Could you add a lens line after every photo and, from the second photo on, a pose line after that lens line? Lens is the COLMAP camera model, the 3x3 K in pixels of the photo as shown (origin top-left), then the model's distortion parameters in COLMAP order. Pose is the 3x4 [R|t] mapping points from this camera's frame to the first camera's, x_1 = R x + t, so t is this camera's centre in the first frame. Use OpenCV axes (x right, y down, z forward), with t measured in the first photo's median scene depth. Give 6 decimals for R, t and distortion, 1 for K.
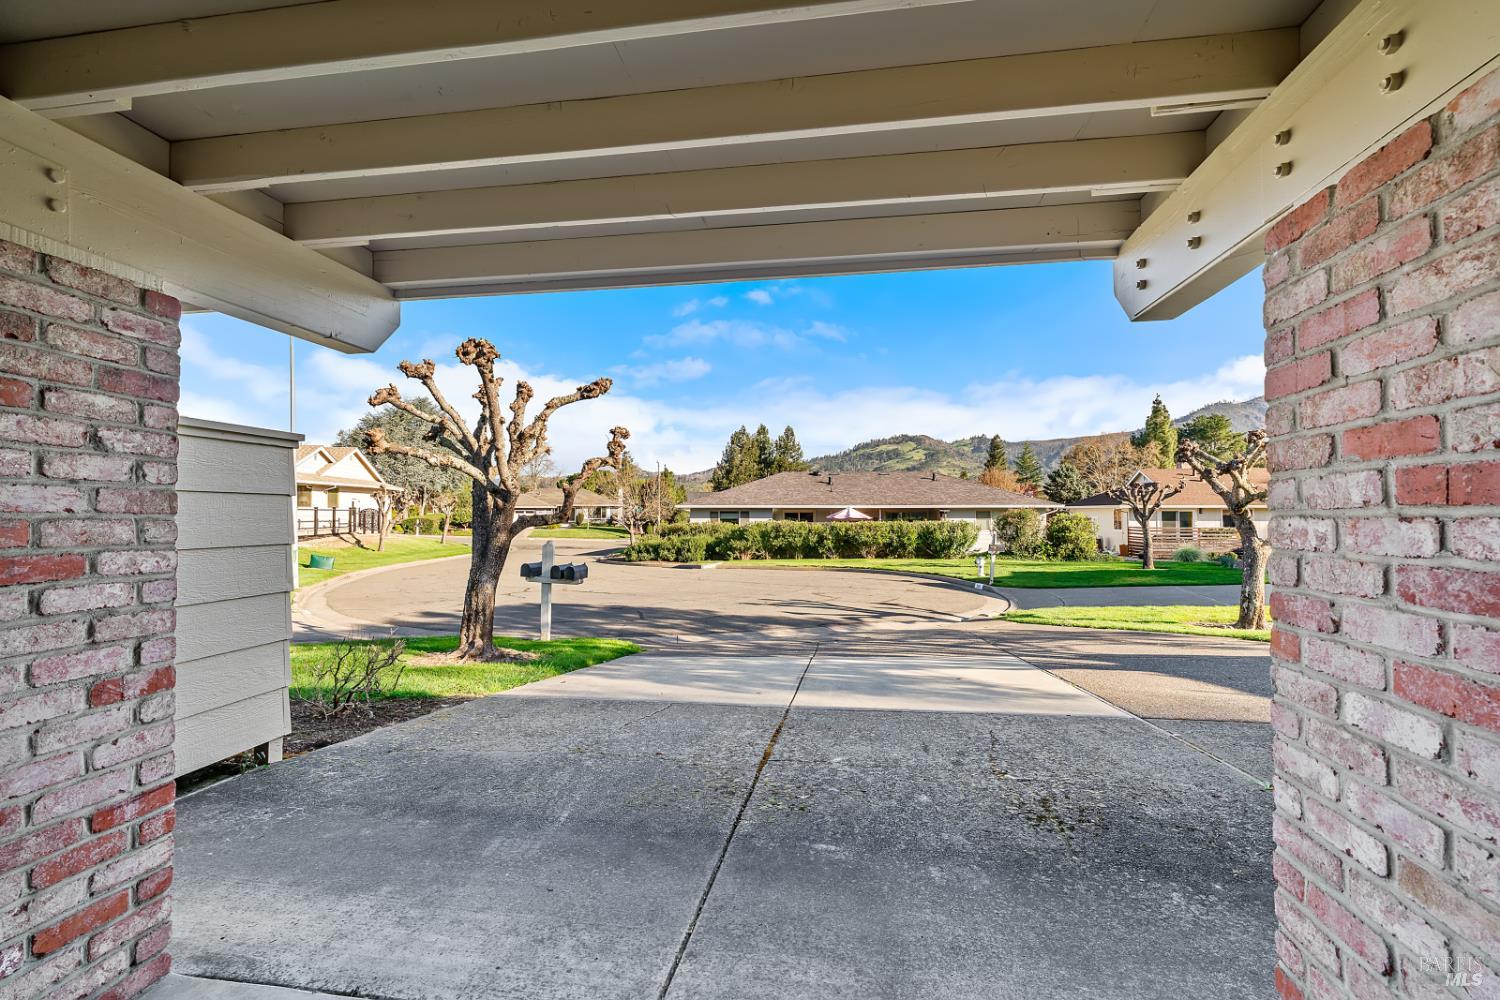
lens RADIAL K [[675.1, 0, 748.5], [0, 675.1, 497.9], [0, 0, 1]] dist [-0.012655, 0.004147]
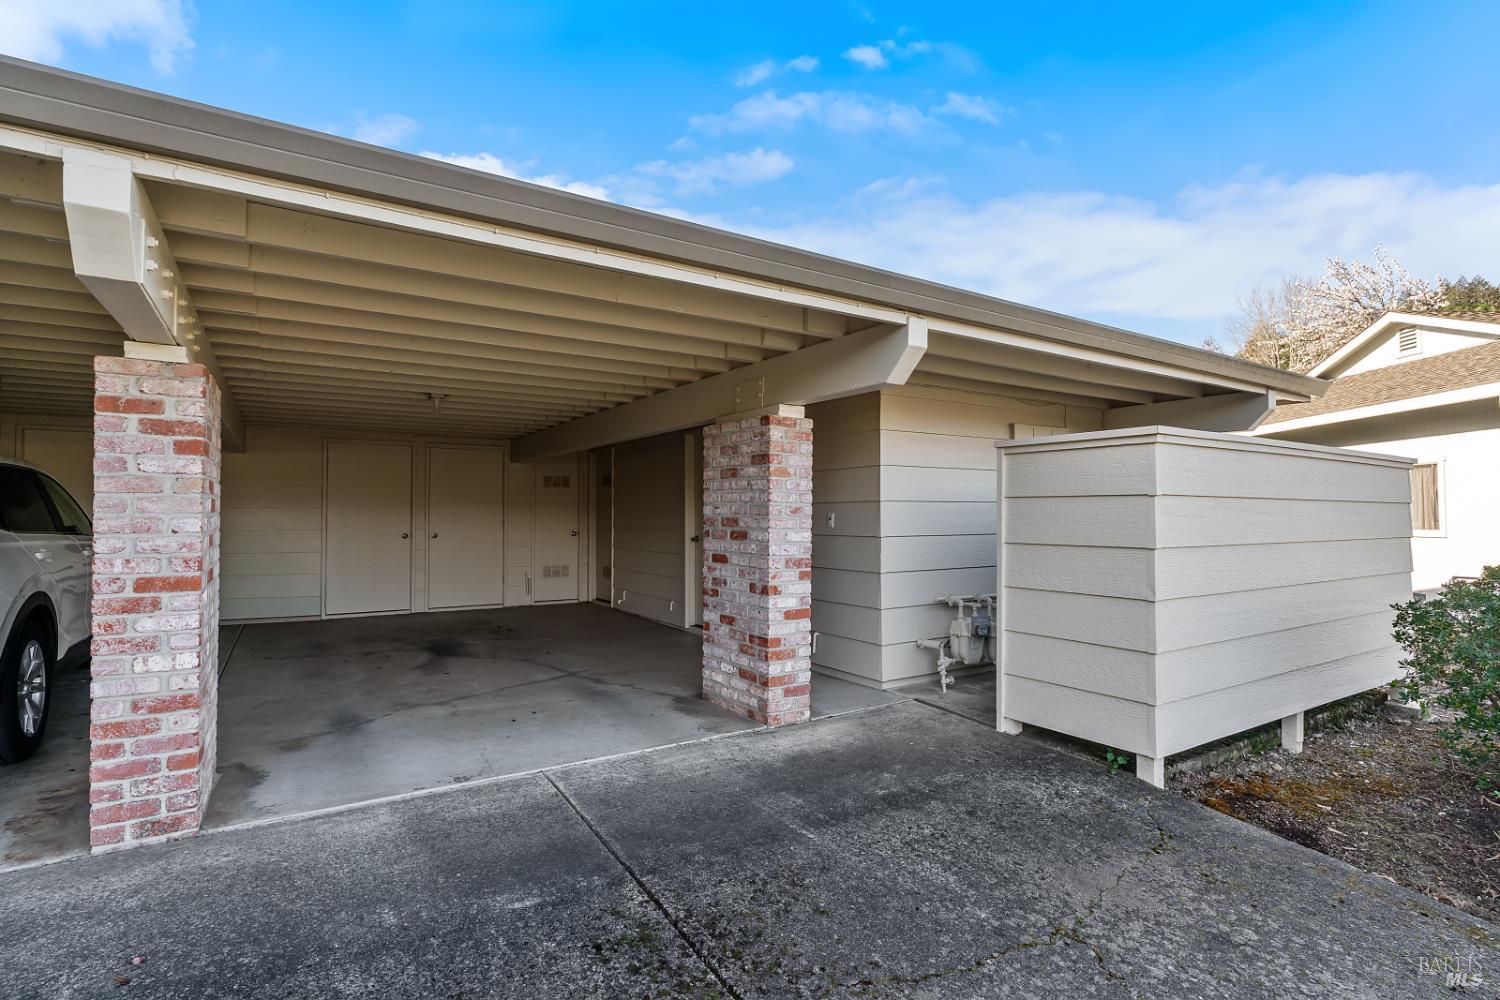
lens RADIAL K [[710.6, 0, 738.4], [0, 710.6, 499.9], [0, 0, 1]] dist [-0.005855, 0.000940]
pose [[-0.750651, -0.013411, -0.660562, 0.568688], [0.015412, 0.999167, -0.037799, 0.046784], [0.660519, -0.038554, -0.749819, 2.073861]]
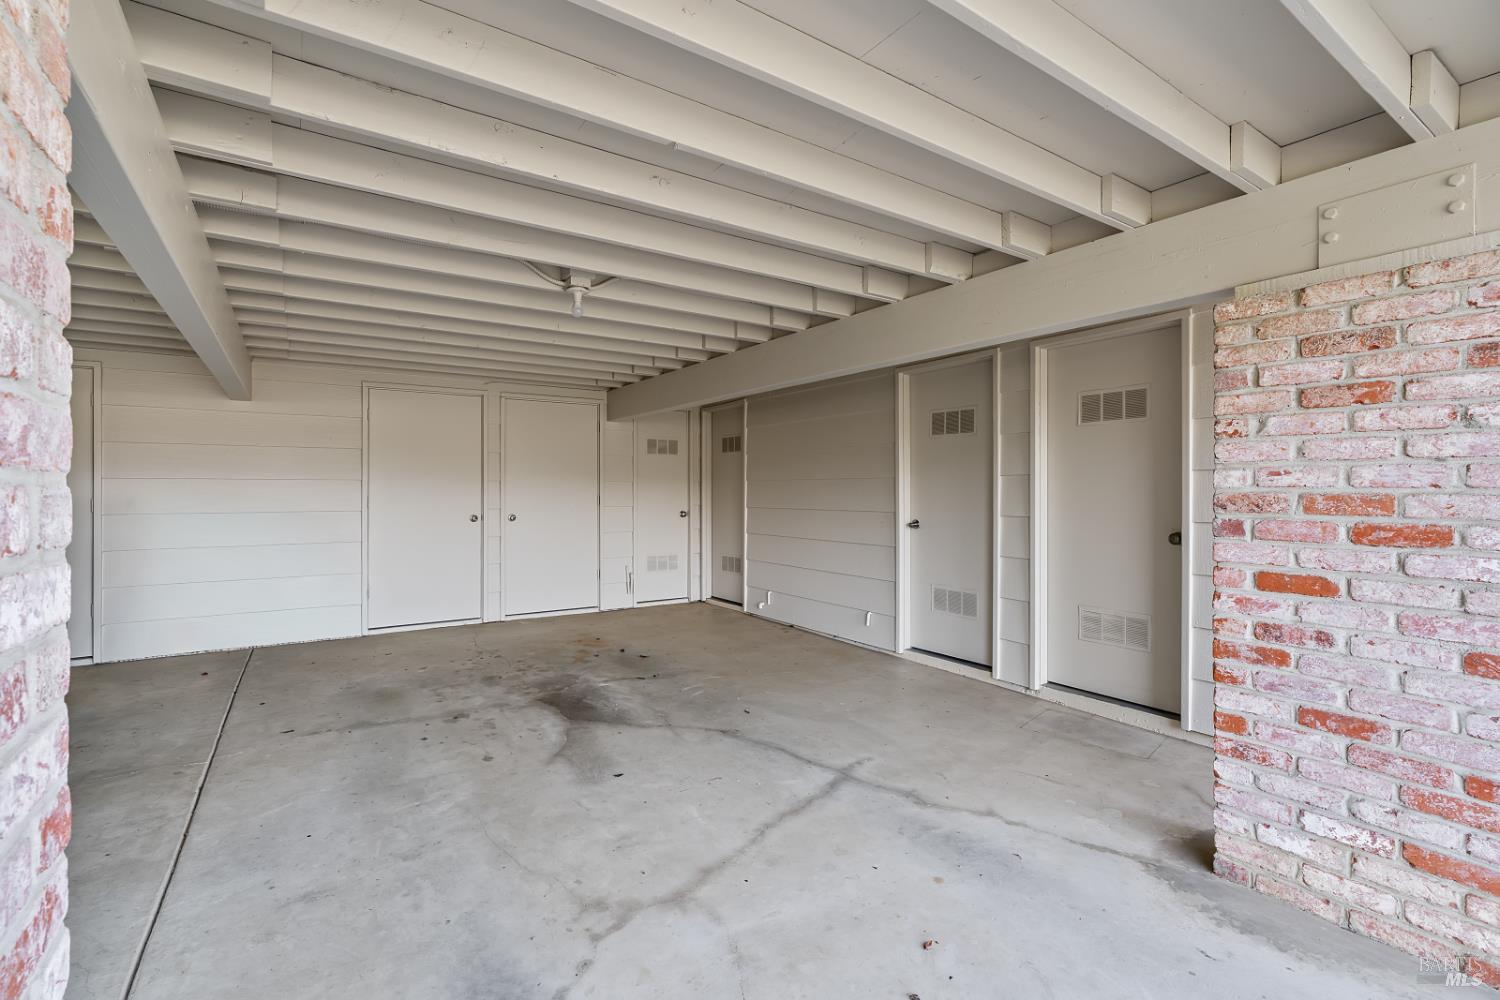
lens RADIAL K [[675.1, 0, 750.5], [0, 675.1, 494.5], [0, 0, 1]] dist [-0.012655, 0.004147]
pose [[-0.736042, 0.001696, -0.676934, 0.384577], [0.012891, 0.999851, -0.011511, 0.021083], [0.676813, -0.017198, -0.735954, 0.708694]]
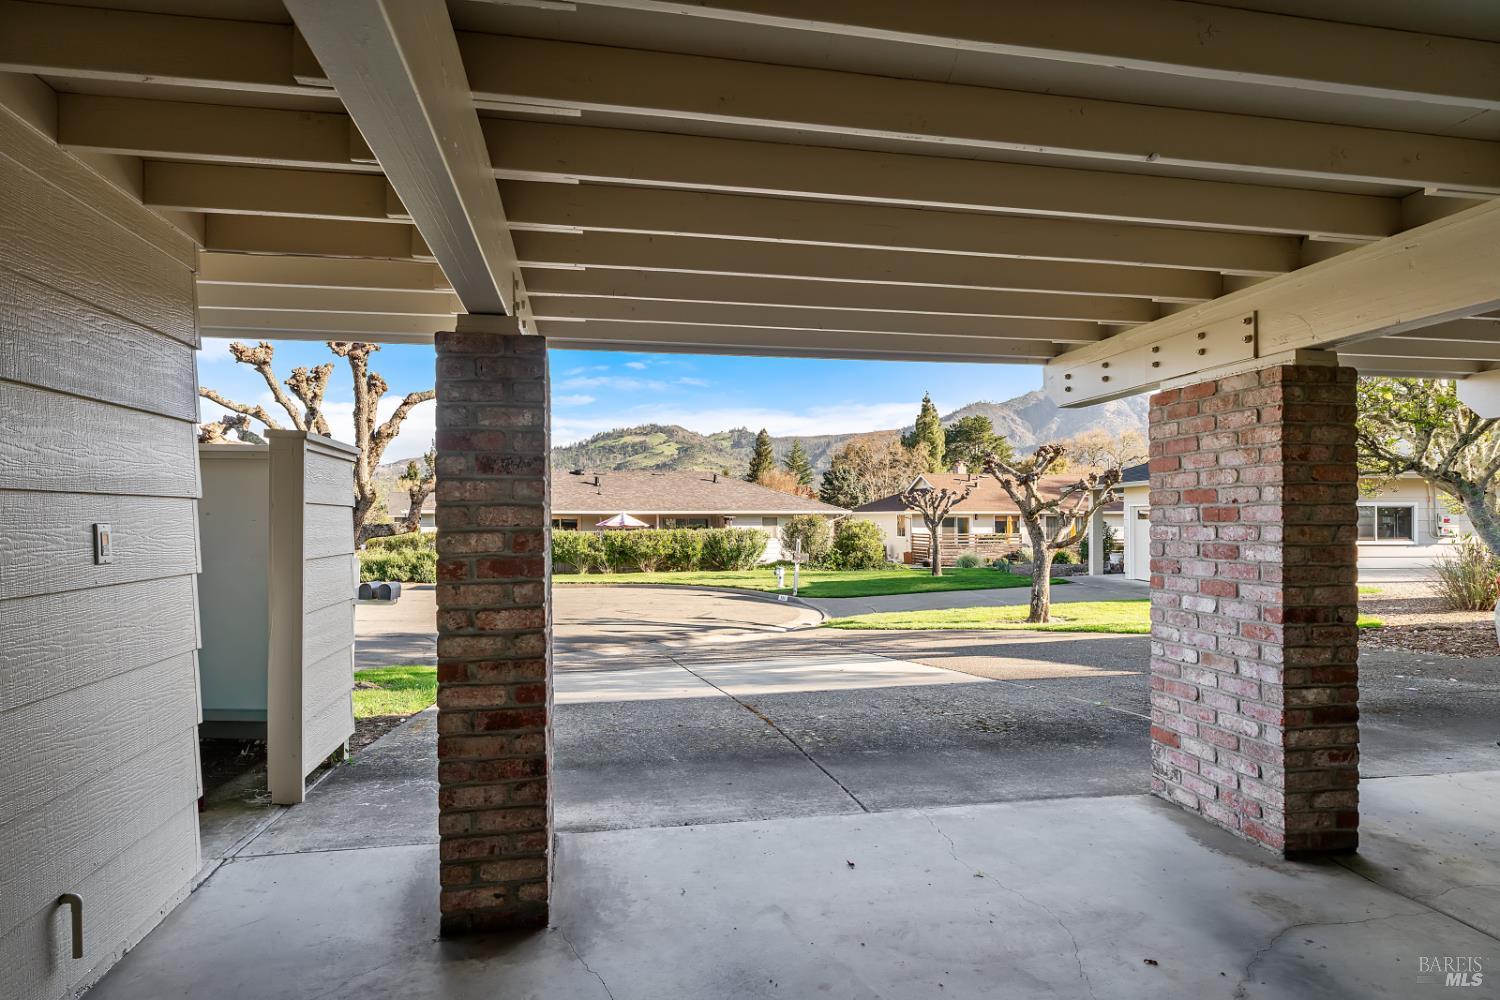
lens RADIAL K [[848.2, 0, 745.1], [0, 848.2, 512.7], [0, 0, 1]] dist [-0.011979, -0.000751]
pose [[0.940183, 0.000925, 0.340667, -0.850636], [-0.006020, 0.999885, 0.013899, -0.026499], [-0.340615, -0.015118, 0.940081, -0.694010]]
